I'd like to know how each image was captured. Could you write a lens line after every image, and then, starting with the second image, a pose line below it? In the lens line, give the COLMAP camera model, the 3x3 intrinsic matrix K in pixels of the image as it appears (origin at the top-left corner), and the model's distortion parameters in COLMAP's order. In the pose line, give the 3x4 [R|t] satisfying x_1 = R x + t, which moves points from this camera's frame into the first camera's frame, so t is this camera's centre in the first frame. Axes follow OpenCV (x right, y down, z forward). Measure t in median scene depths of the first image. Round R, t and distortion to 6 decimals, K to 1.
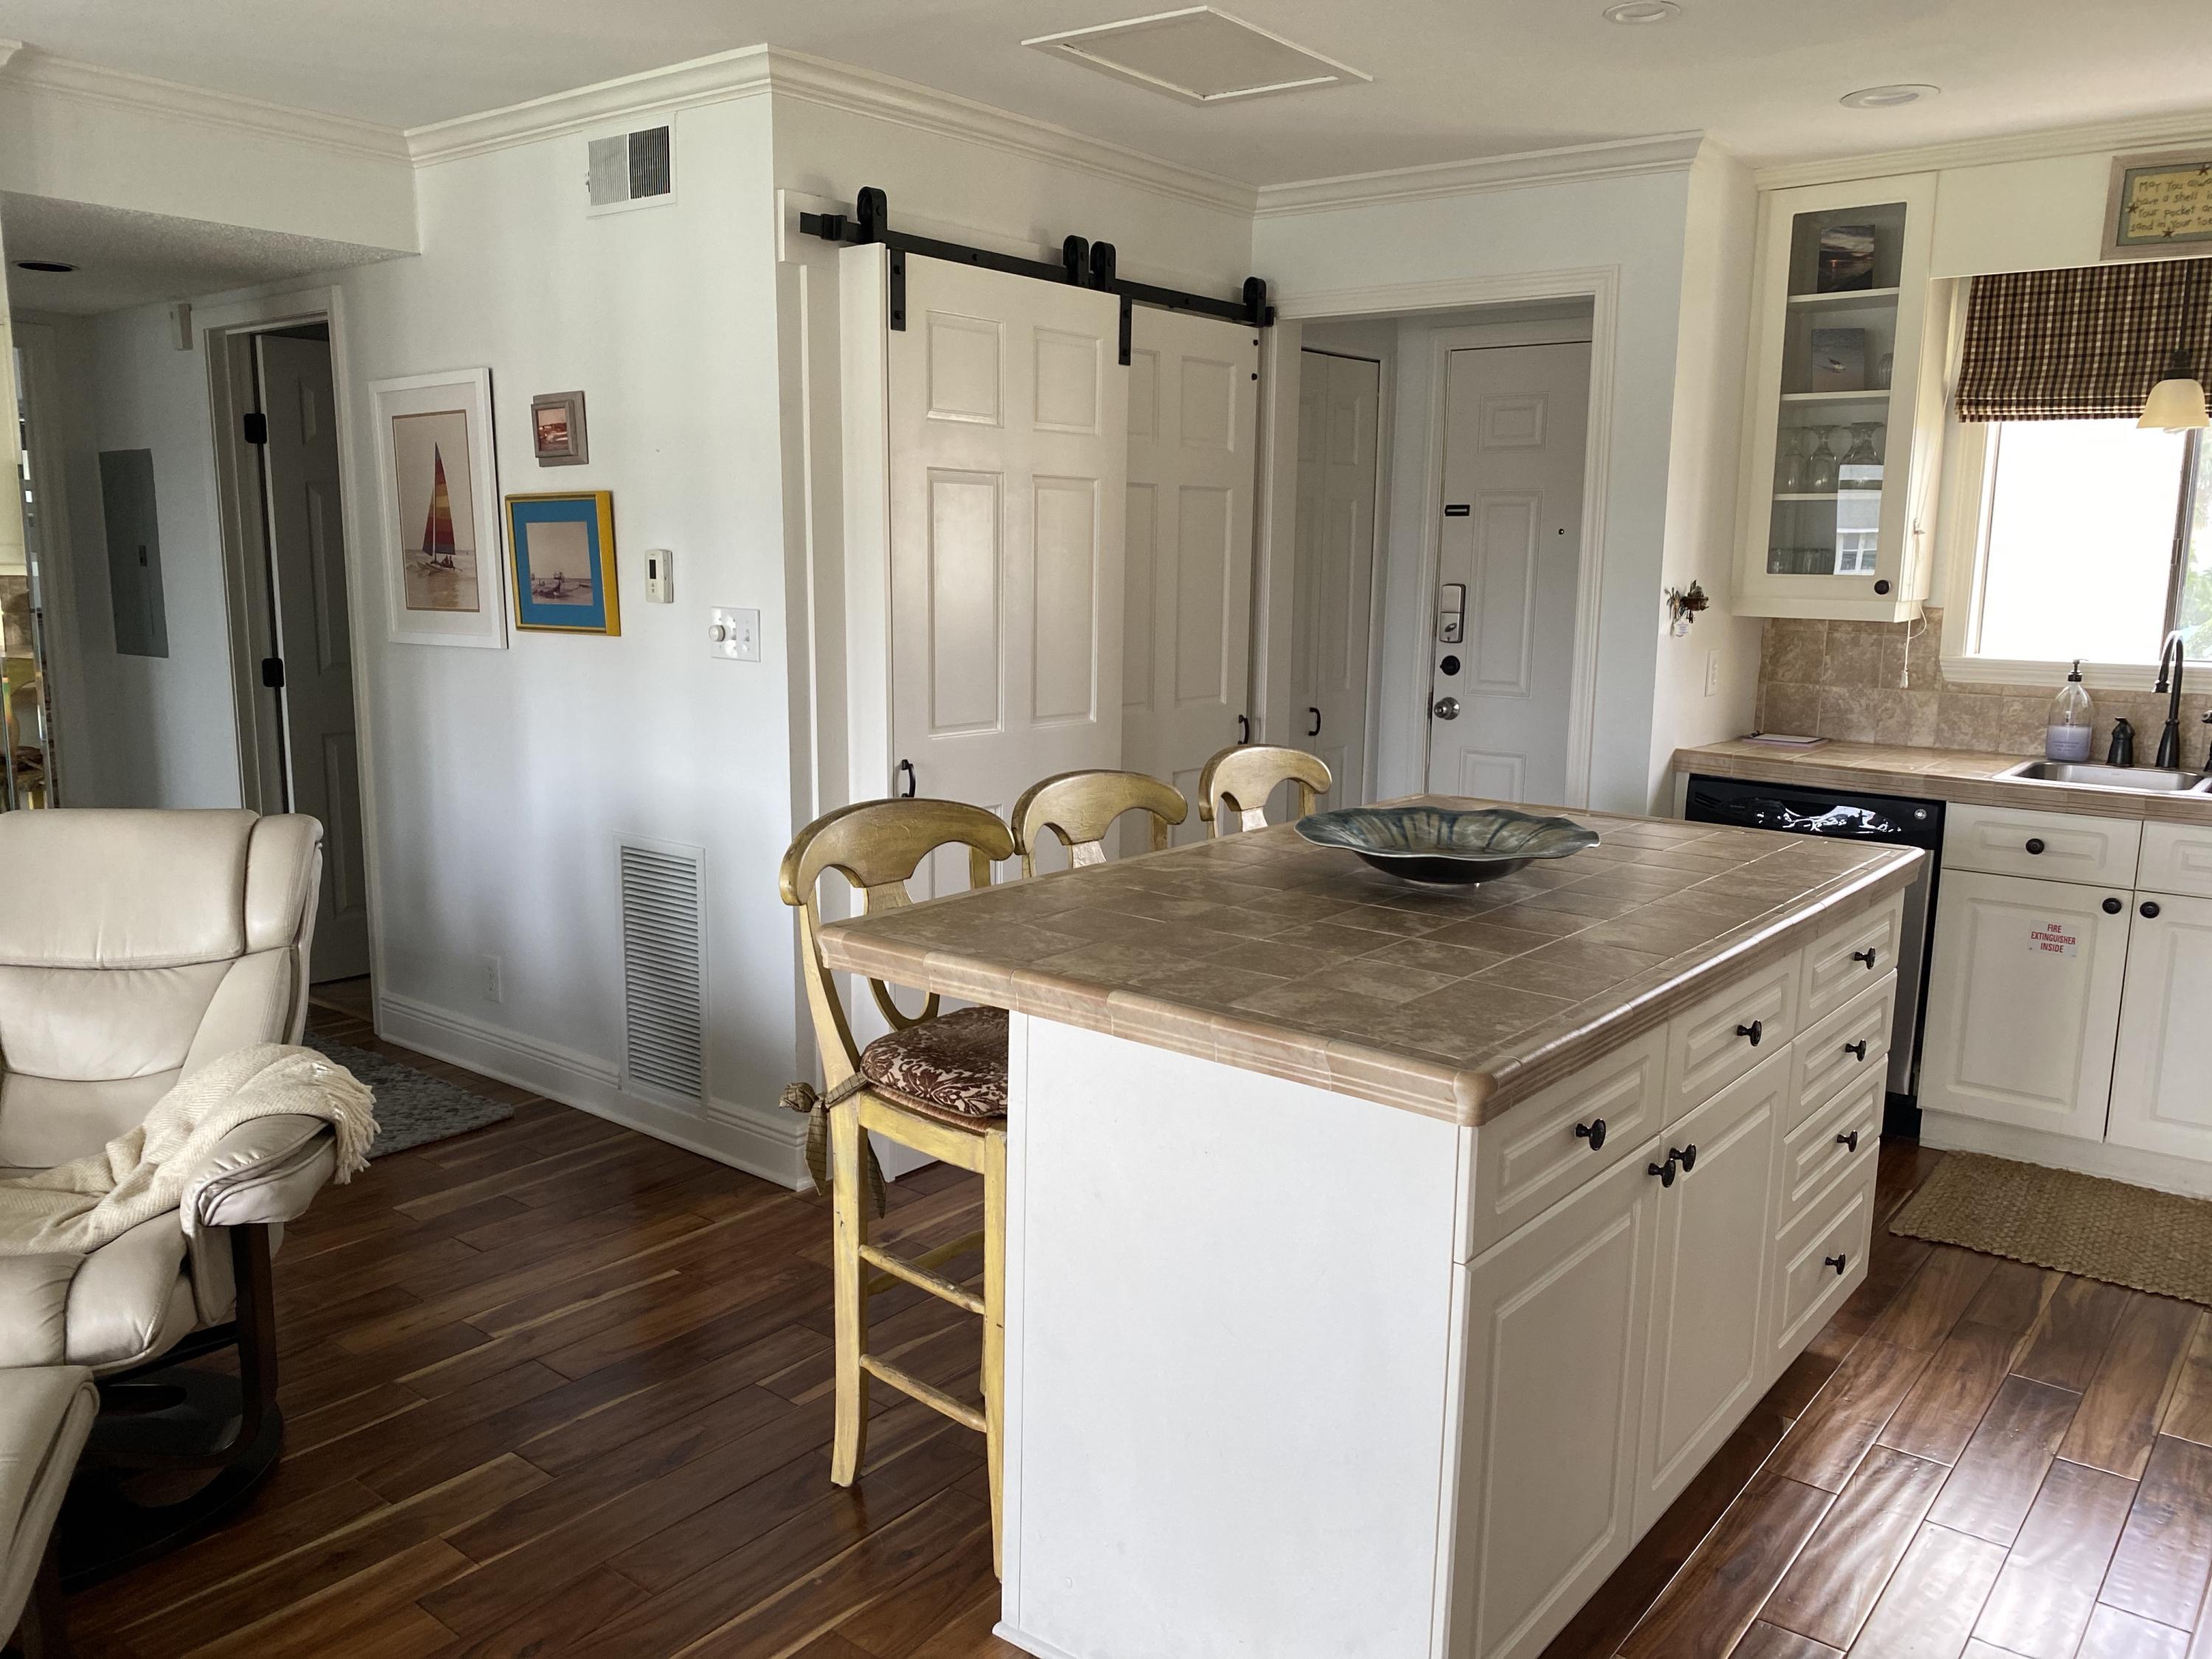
lens RADIAL K [[1729.1, 0, 1089.7], [0, 1729.1, 841.7], [0, 0, 1]] dist [0.043939, -0.032543]
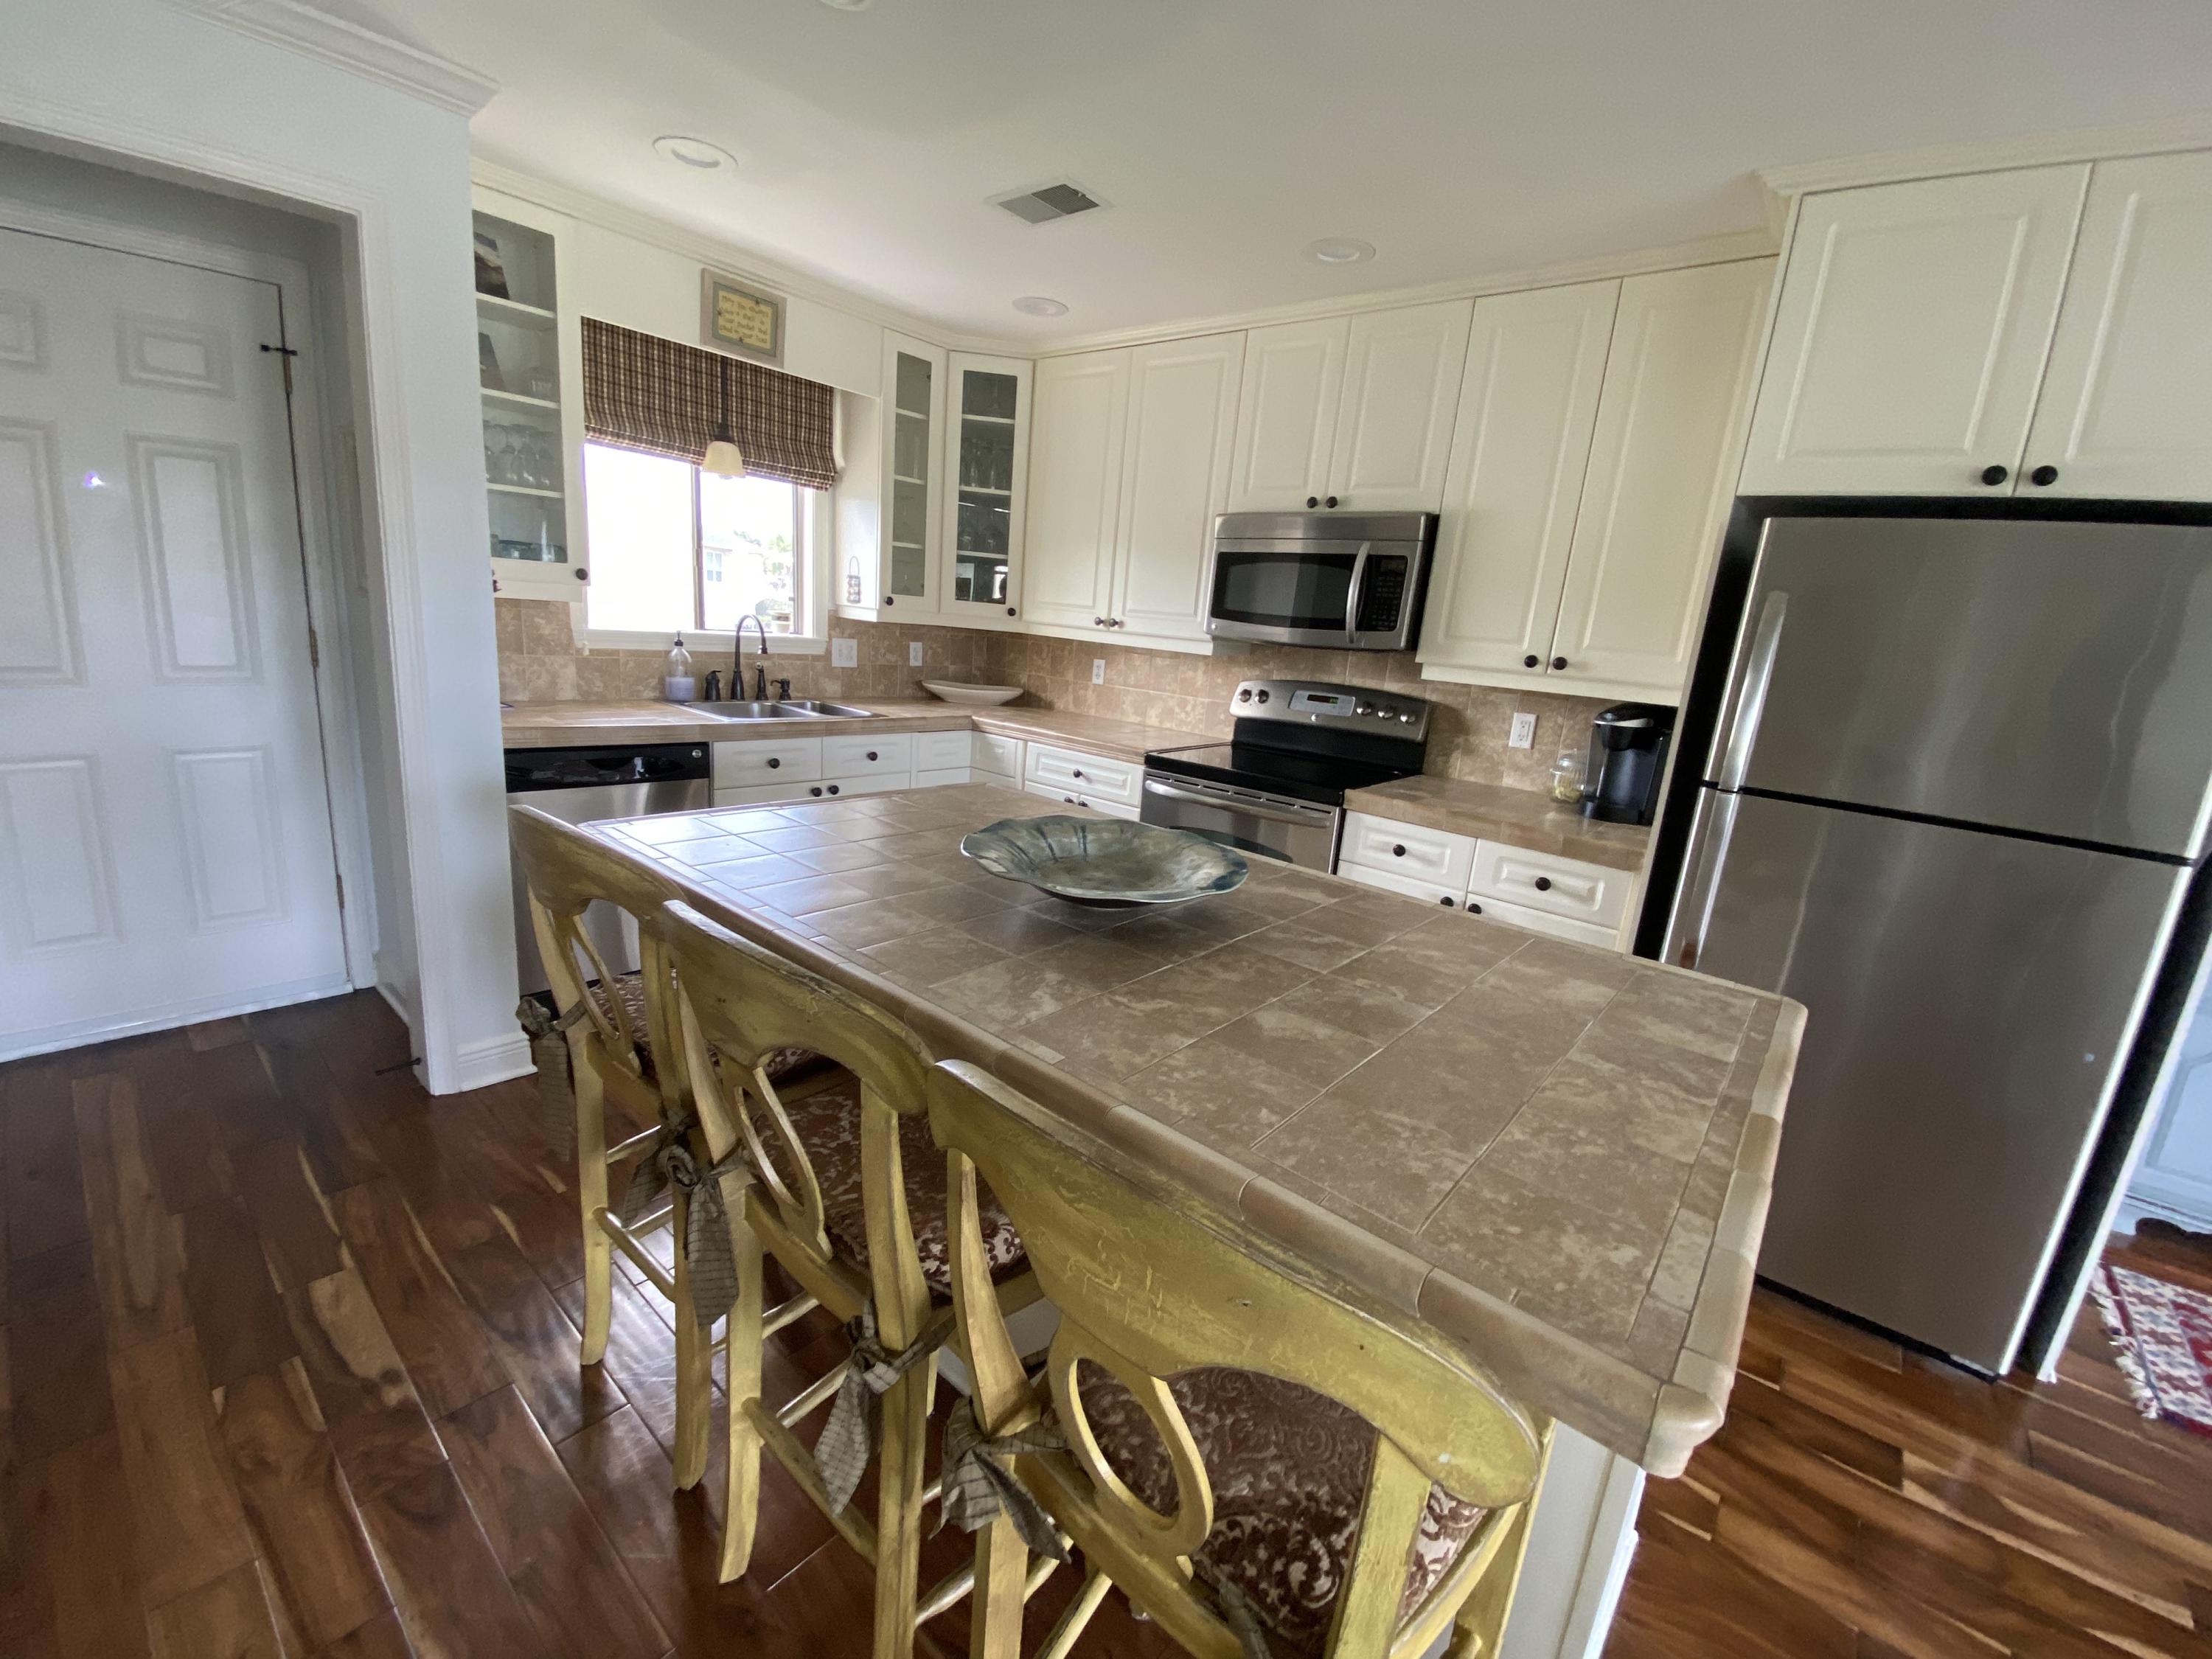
lens RADIAL K [[899.0, 0, 1106.0], [0, 899.0, 829.5], [0, 0, 1]] dist [0.037094, -0.029758]
pose [[0.036987, -0.240962, 0.969829, -0.200643], [0.087008, 0.967585, 0.237086, -0.094797], [-0.995521, 0.075613, 0.056753, 0.631353]]
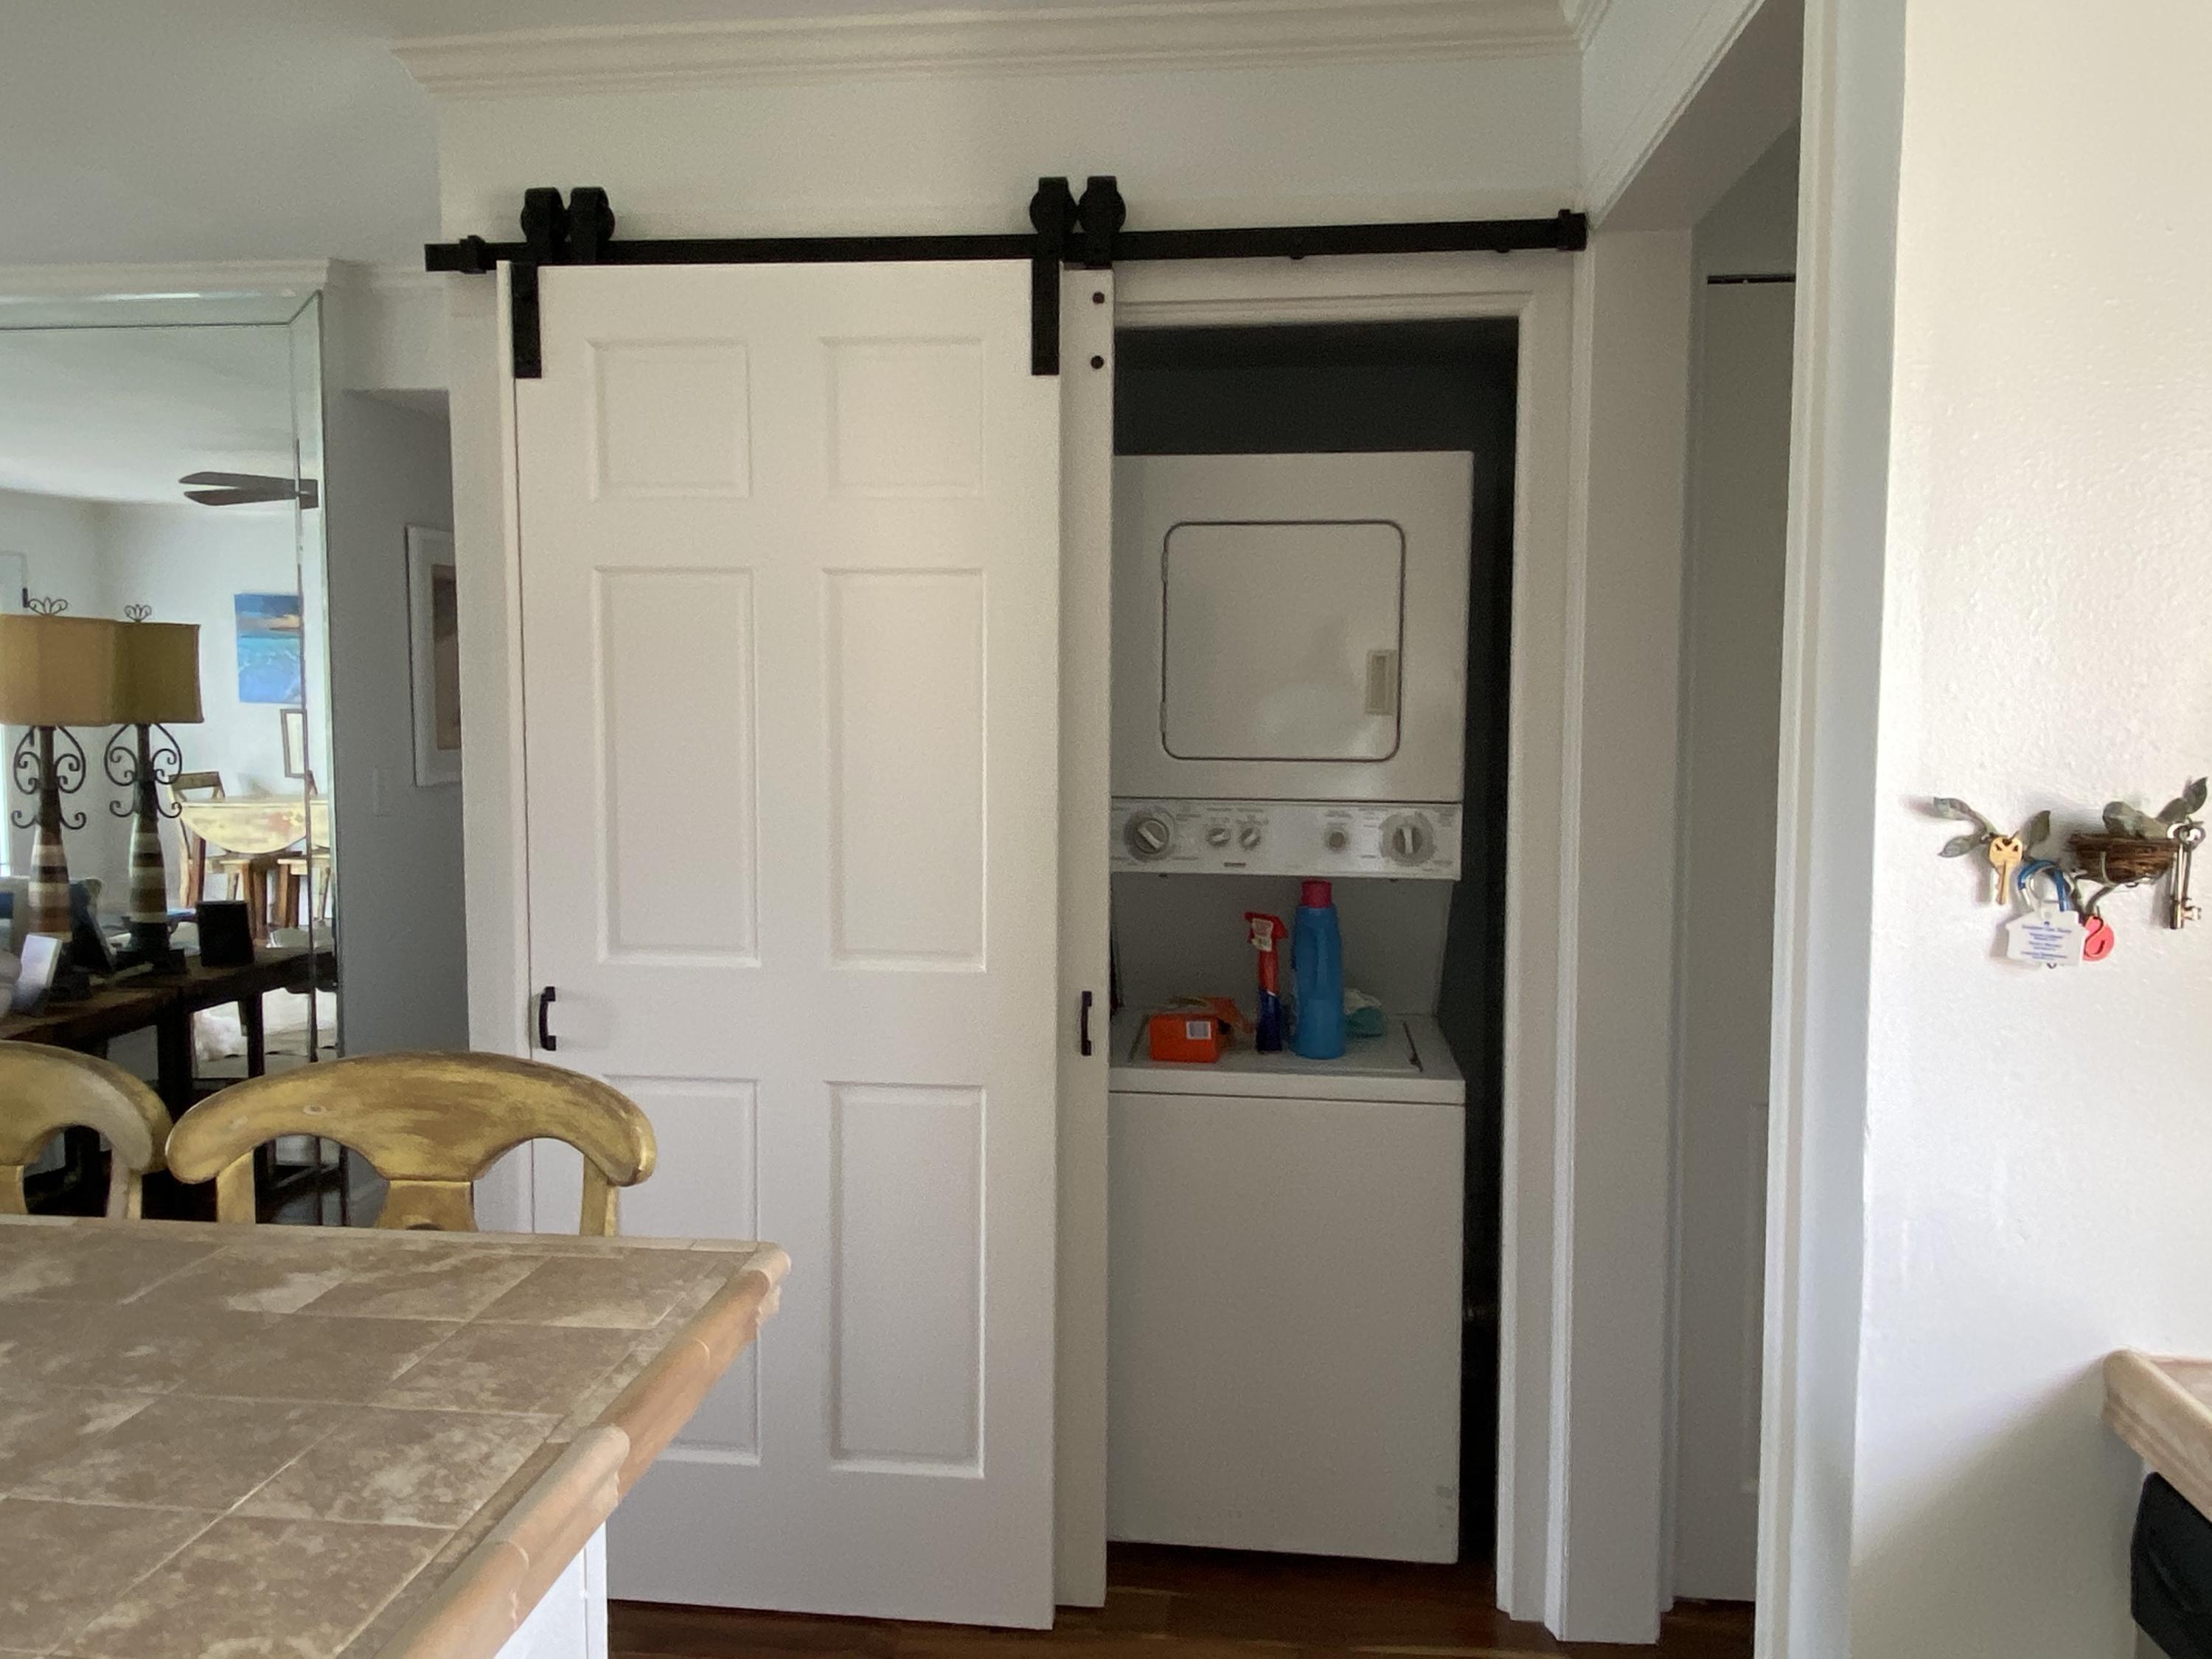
lens RADIAL K [[1752.3, 0, 1106.0], [0, 1752.3, 829.5], [0, 0, 1]] dist [0.000432, -0.000584]
pose [[0.546777, 0.058198, -0.835253, 0.516863], [-0.138802, 0.990078, -0.021878, -0.110280], [0.825693, 0.127897, 0.549430, 0.694523]]
